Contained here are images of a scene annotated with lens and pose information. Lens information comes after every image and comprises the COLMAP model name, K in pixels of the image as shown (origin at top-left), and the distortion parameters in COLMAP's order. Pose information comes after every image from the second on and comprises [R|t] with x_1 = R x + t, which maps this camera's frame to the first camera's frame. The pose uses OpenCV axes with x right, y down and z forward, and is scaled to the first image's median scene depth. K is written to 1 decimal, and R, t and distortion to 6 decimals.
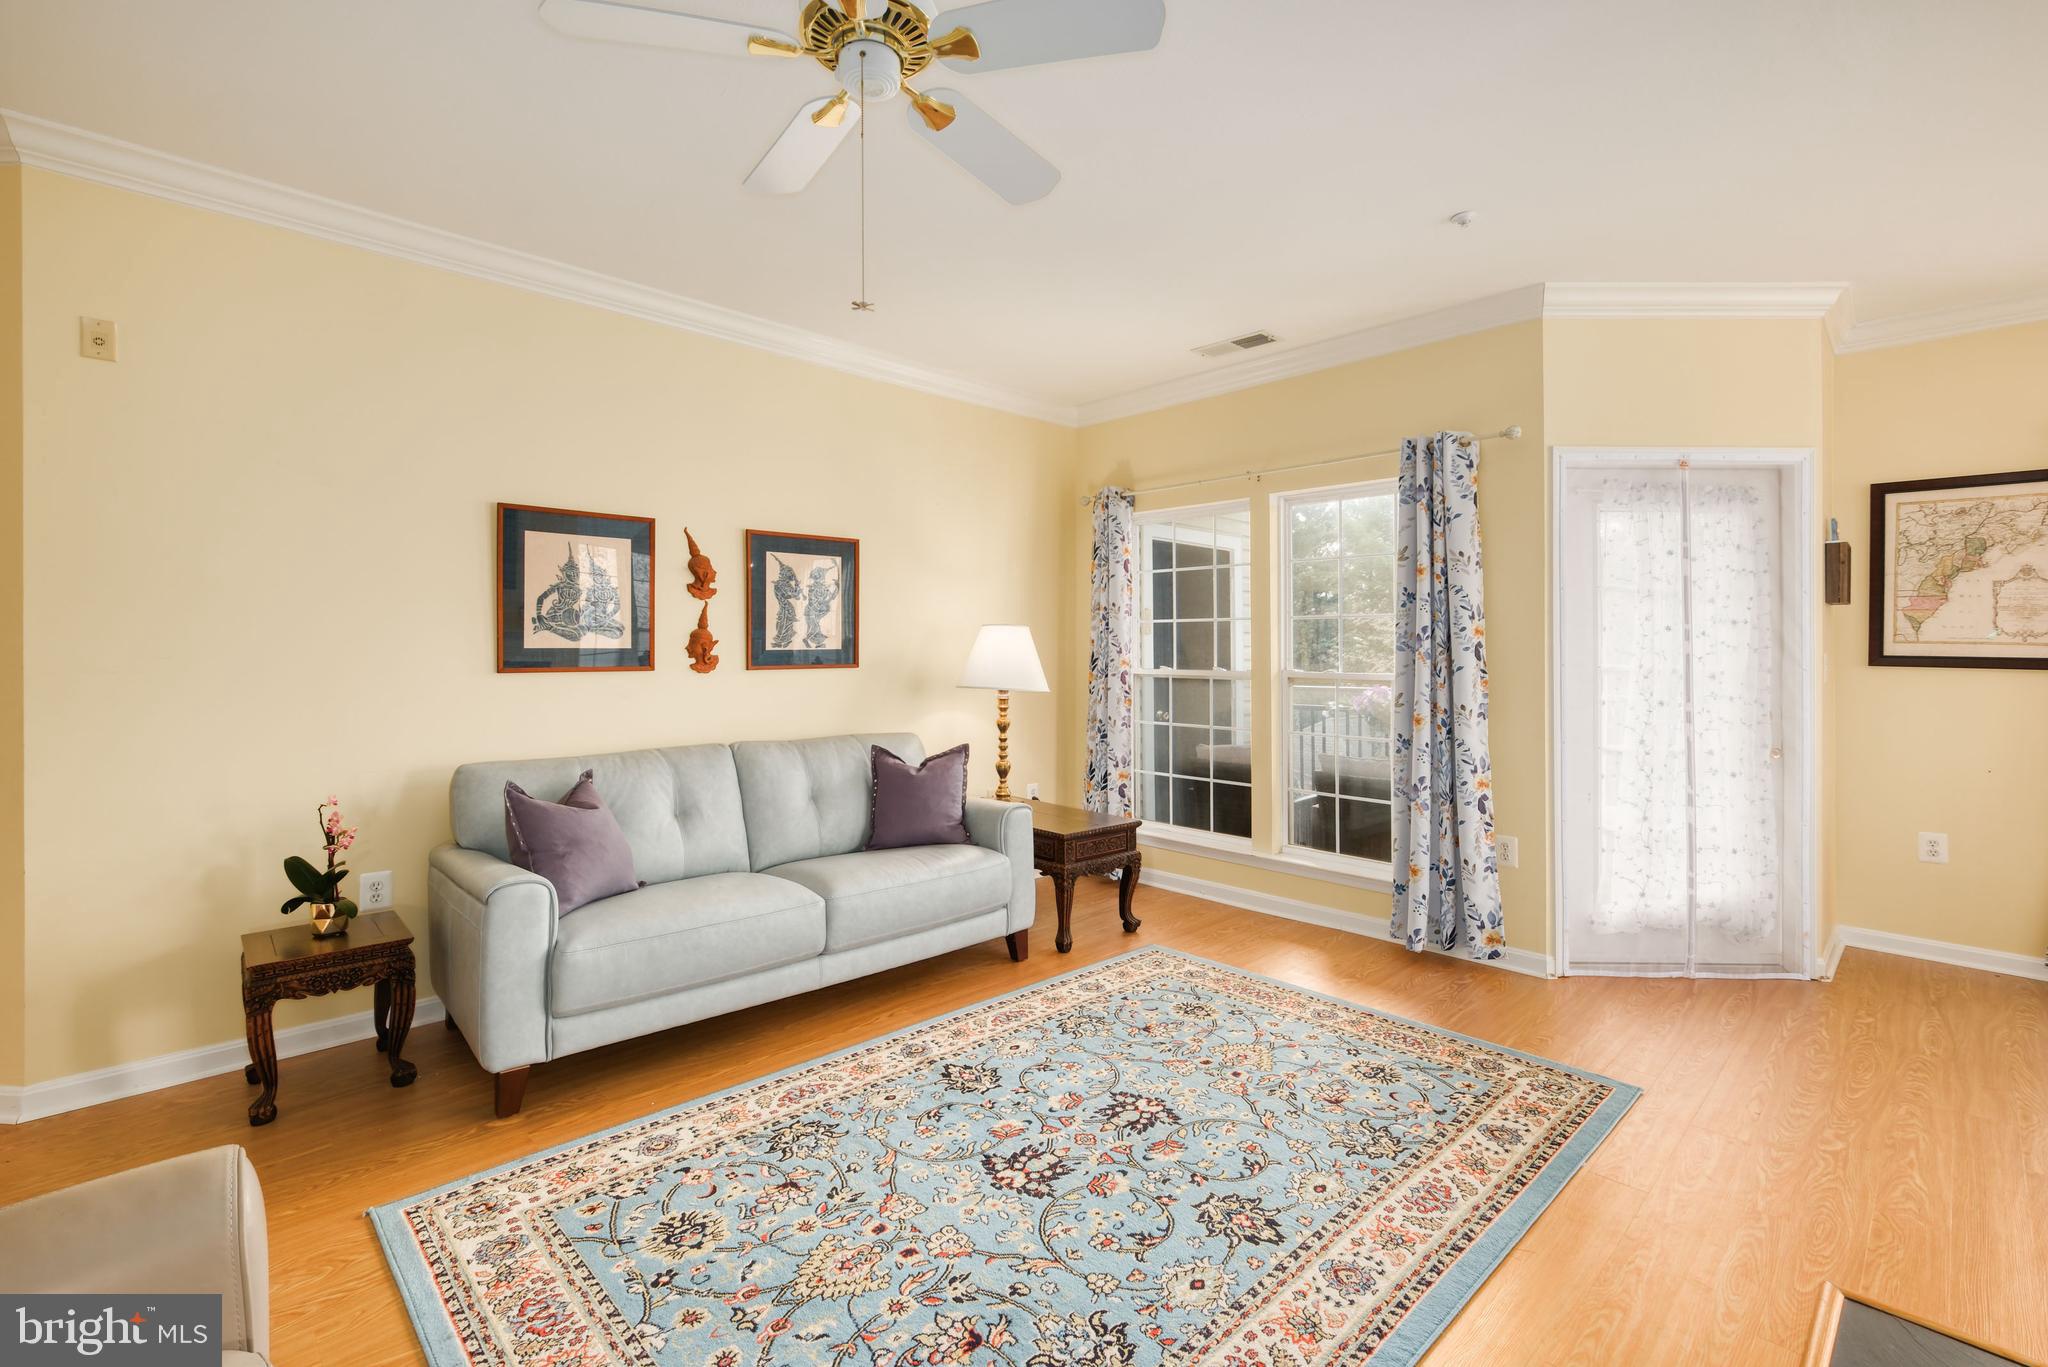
lens RADIAL K [[923.8, 0, 1039.9], [0, 923.8, 681.5], [0, 0, 1]] dist [-0.002135, 0.000439]
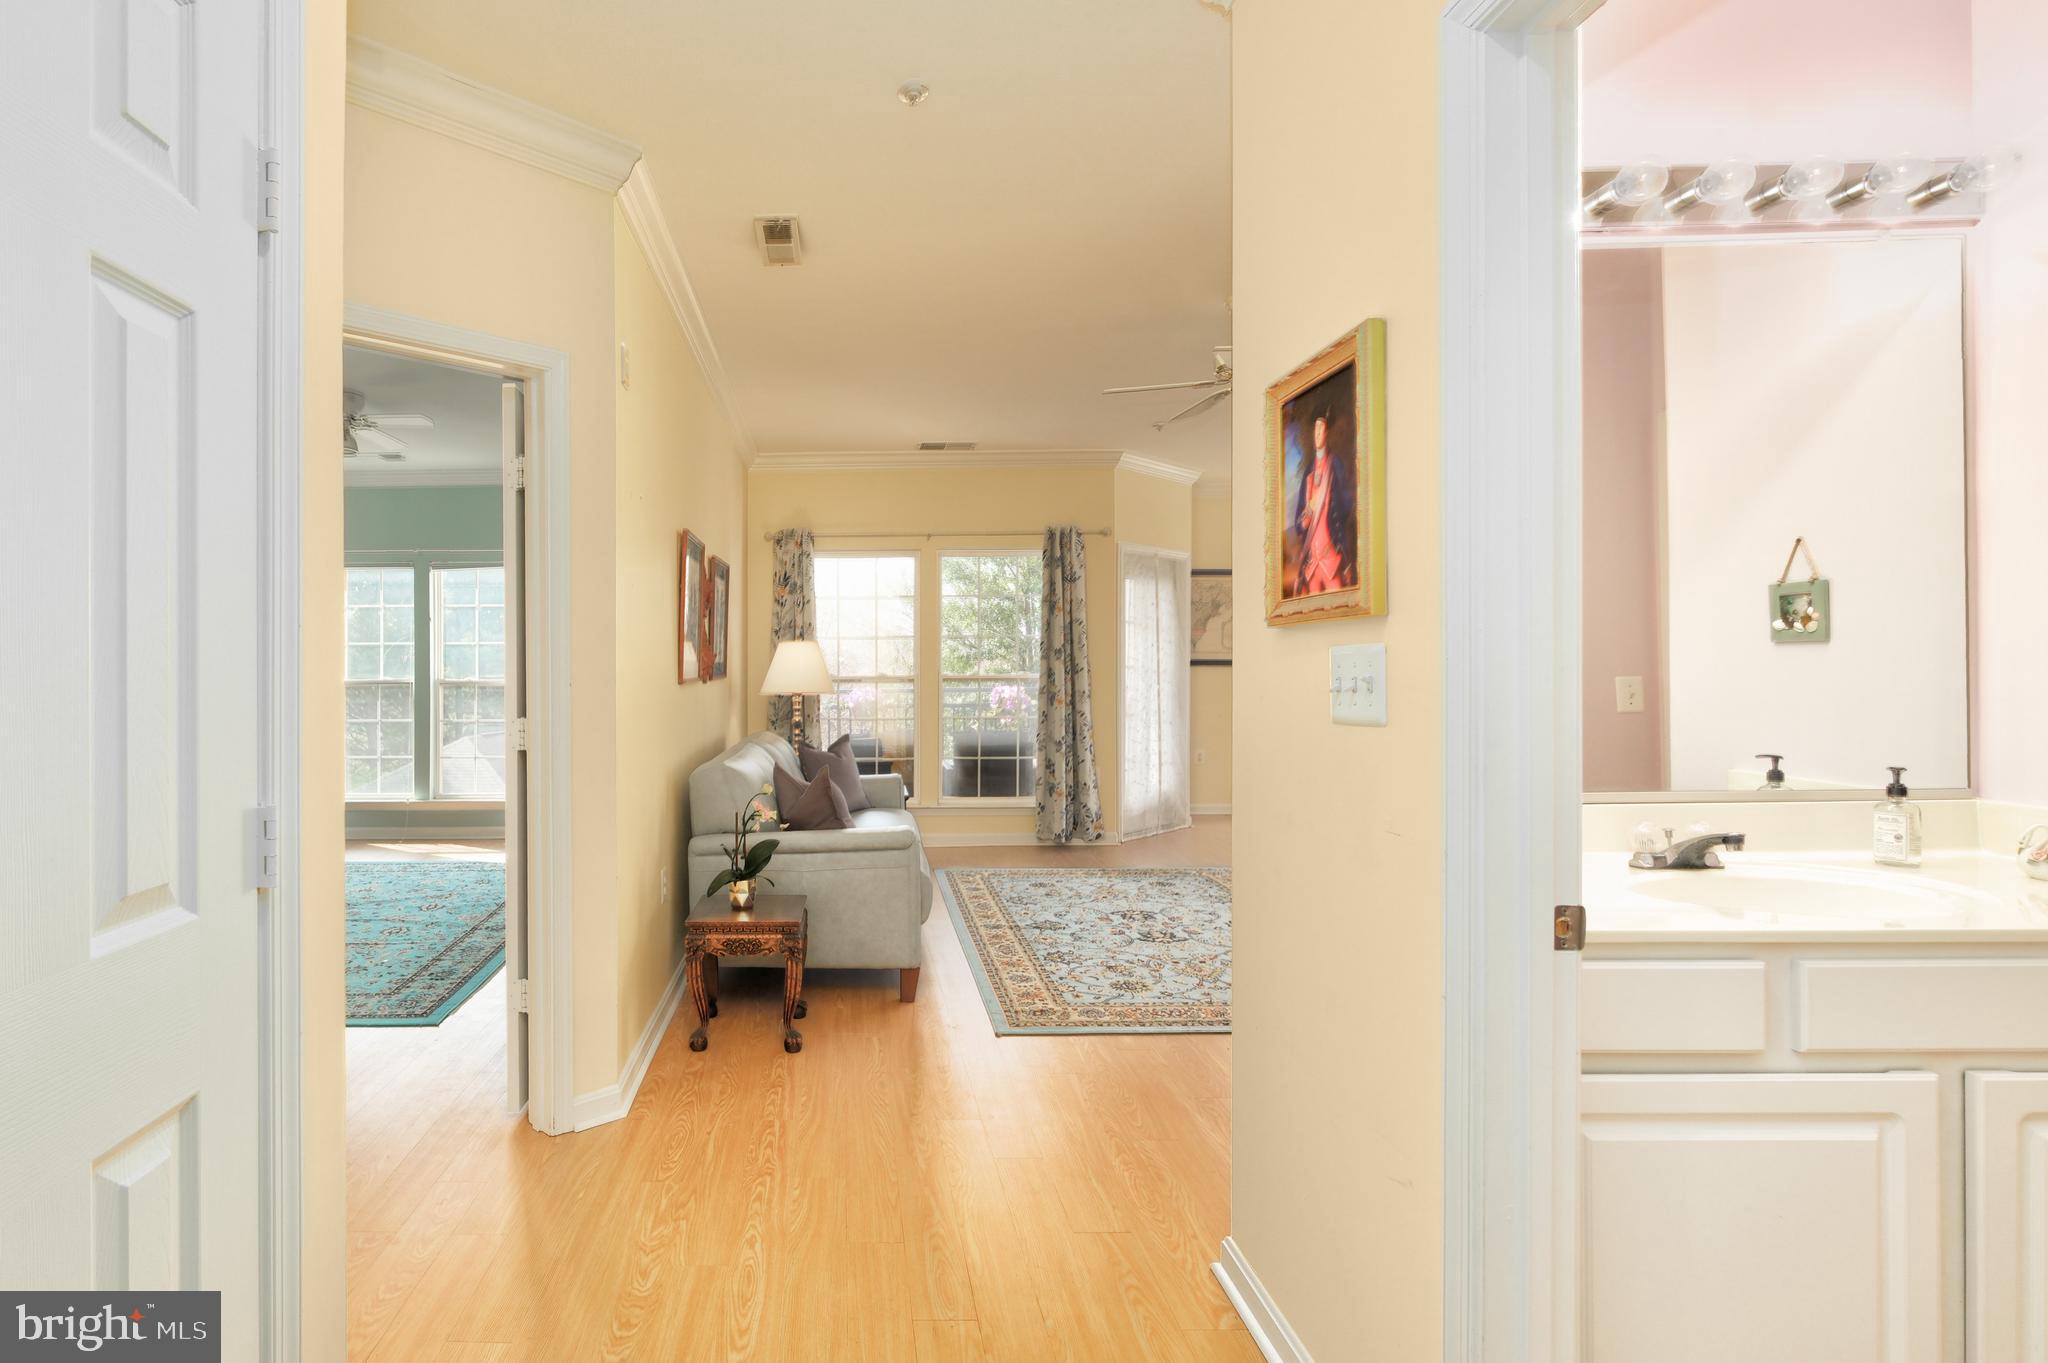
lens RADIAL K [[923.8, 0, 960.4], [0, 923.8, 694.6], [0, 0, 1]] dist [-0.002135, 0.000439]
pose [[0.685548, -0.028543, 0.727468, -0.920887], [0.031077, 0.999468, 0.009929, 0.008307], [-0.727364, 0.015801, 0.686070, 0.010243]]
